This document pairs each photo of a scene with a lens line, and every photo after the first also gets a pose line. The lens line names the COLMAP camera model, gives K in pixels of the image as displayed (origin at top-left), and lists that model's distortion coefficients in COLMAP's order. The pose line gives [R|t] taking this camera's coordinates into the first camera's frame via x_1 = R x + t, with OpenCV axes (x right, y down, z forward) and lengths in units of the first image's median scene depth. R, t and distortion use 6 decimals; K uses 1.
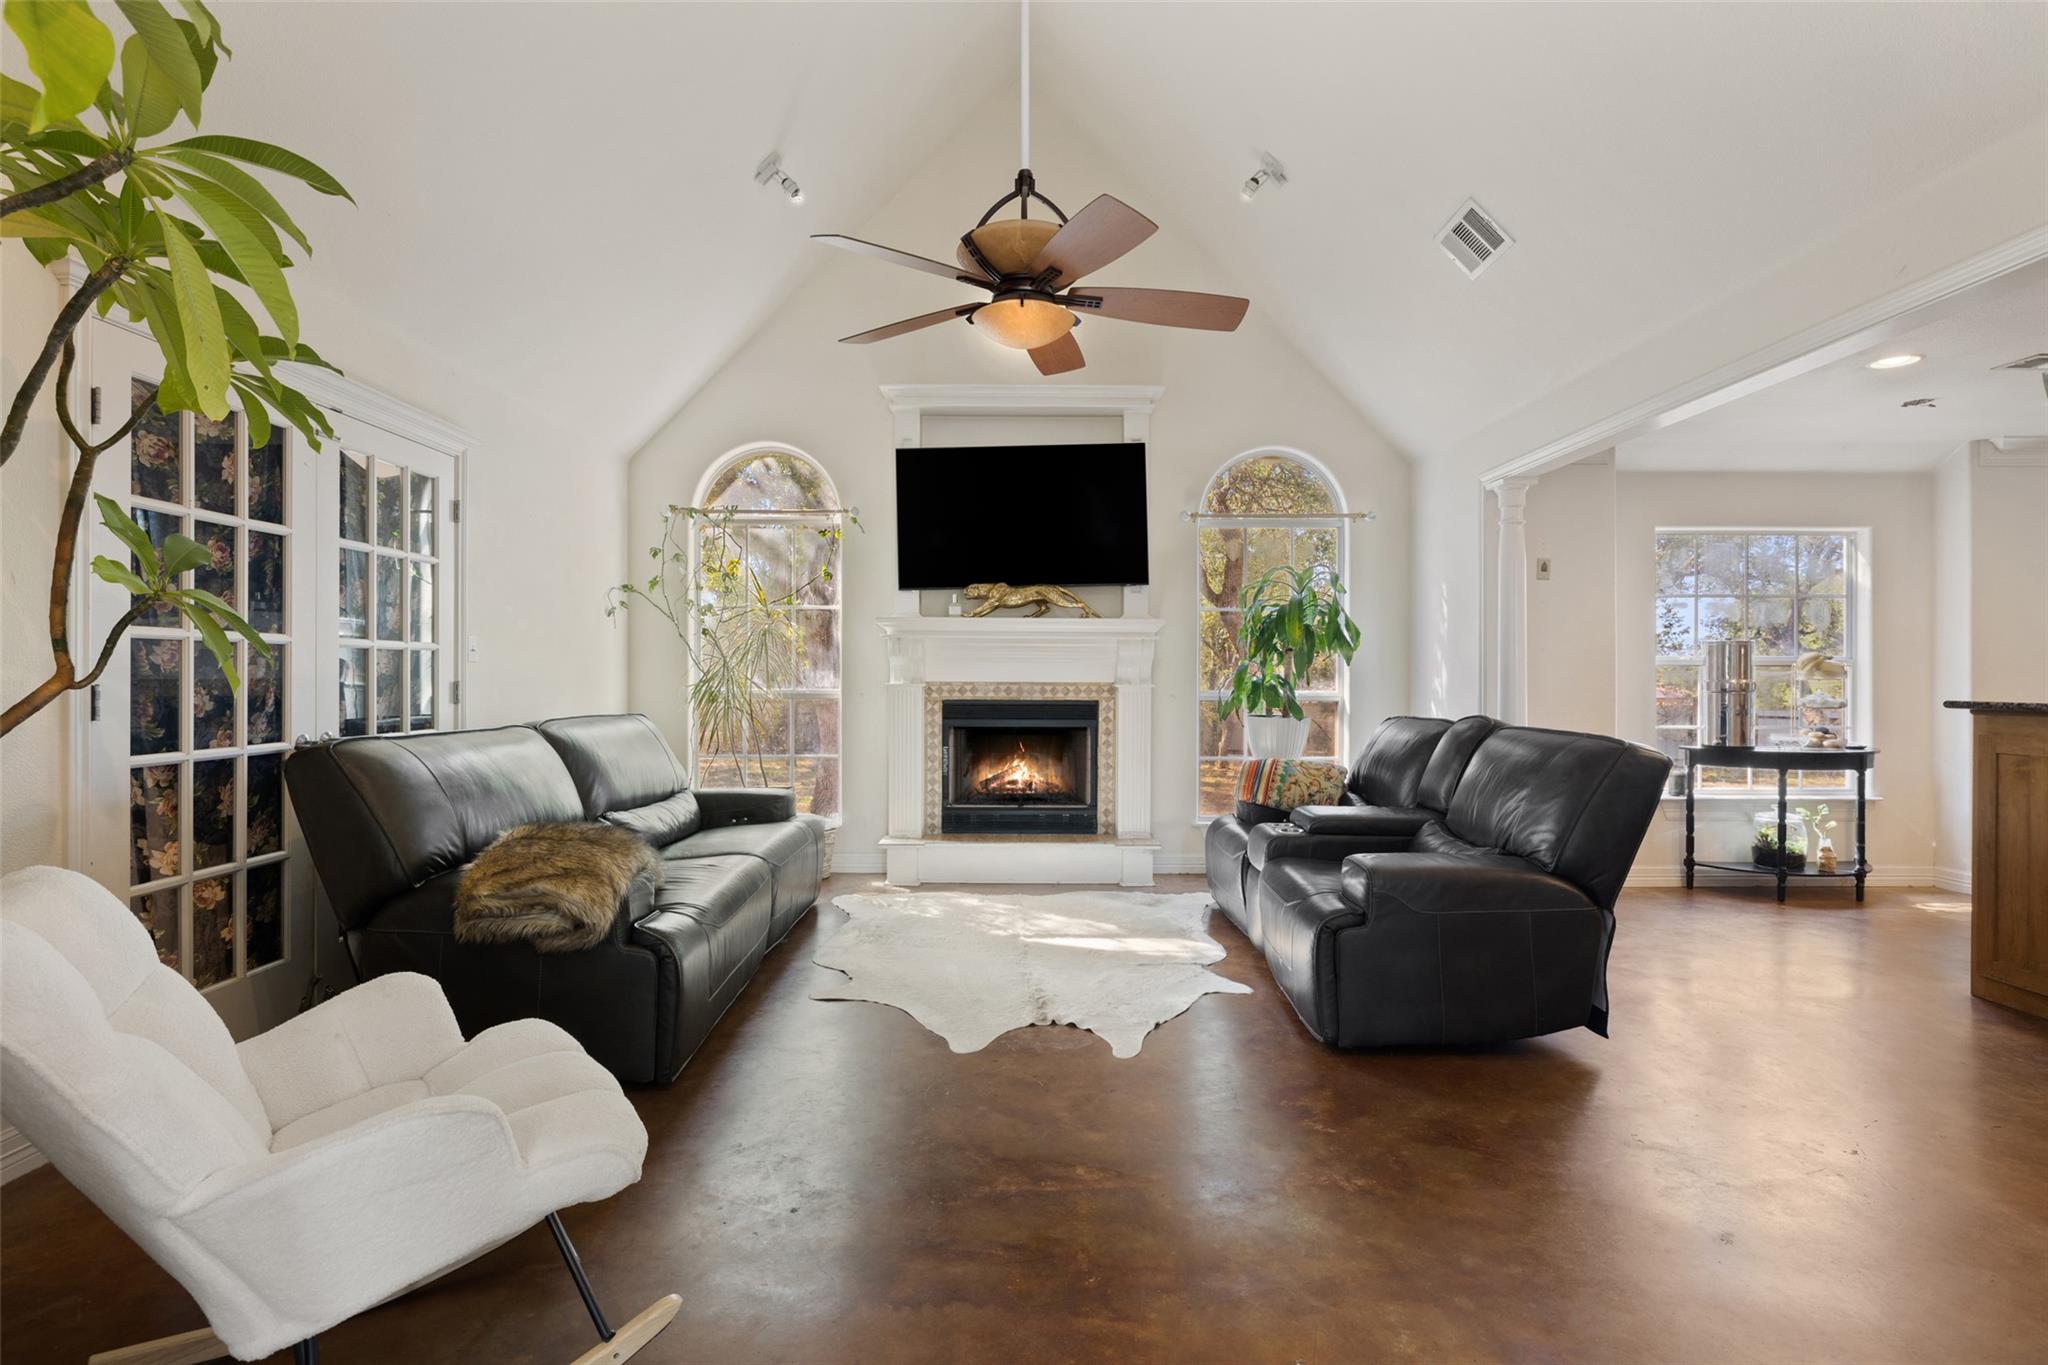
lens RADIAL K [[985.8, 0, 1024.0], [0, 985.8, 682.5], [0, 0, 1]] dist [-0.002294, 0.000816]
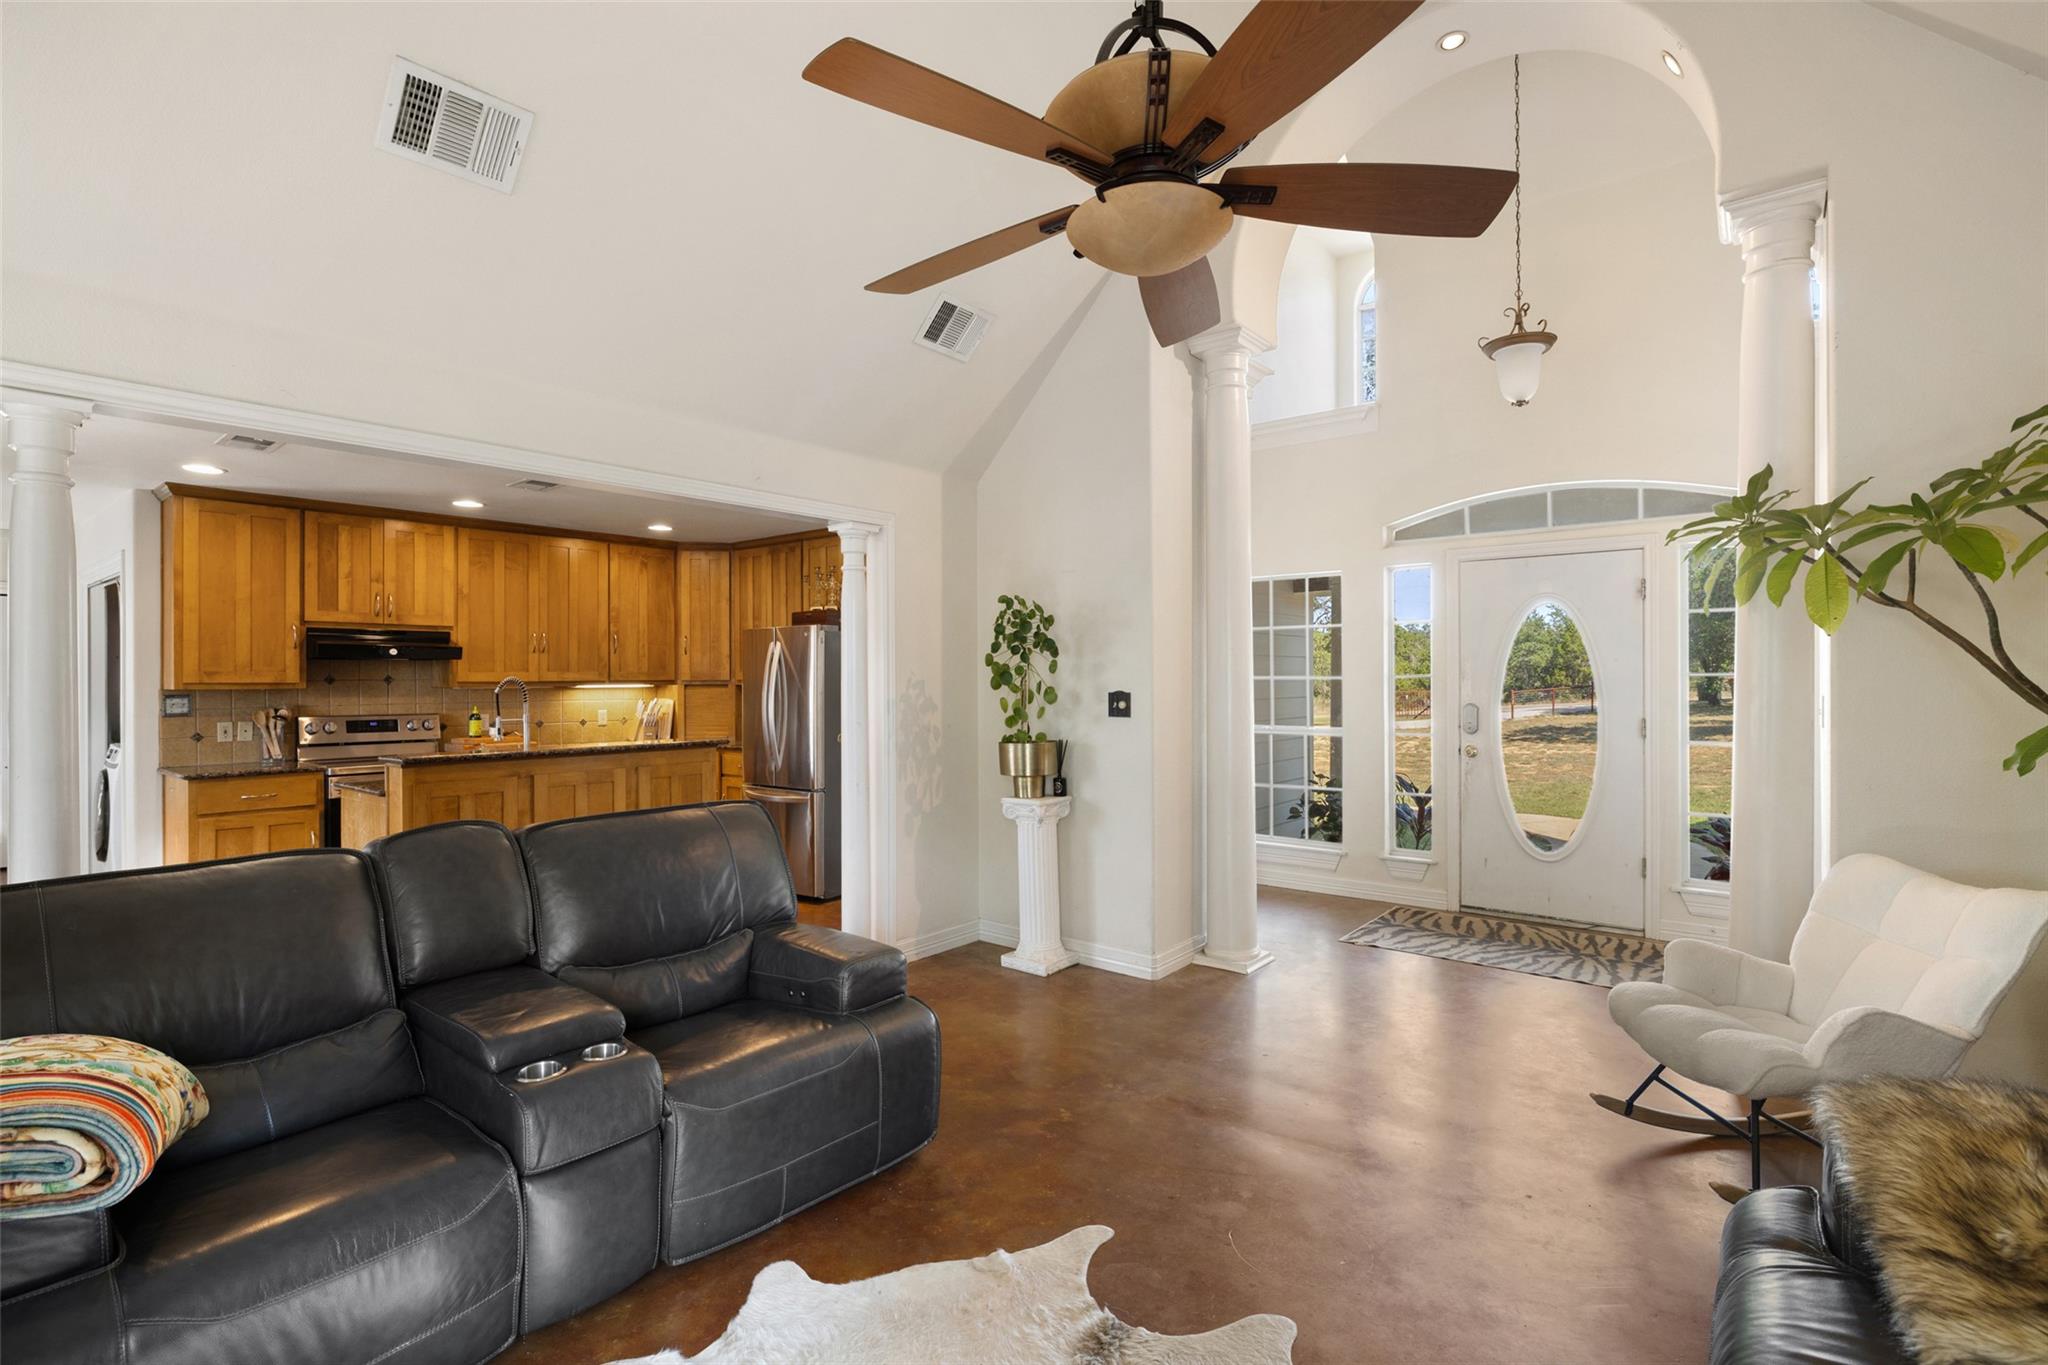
lens RADIAL K [[942.6, 0, 1007.6], [0, 942.6, 680.5], [0, 0, 1]] dist [-0.002533, -0.000119]
pose [[-0.774630, 0.000518, 0.632414, -0.195721], [0.004822, 0.999975, 0.005088, -0.050773], [-0.632396, 0.006991, -0.774614, 0.980606]]
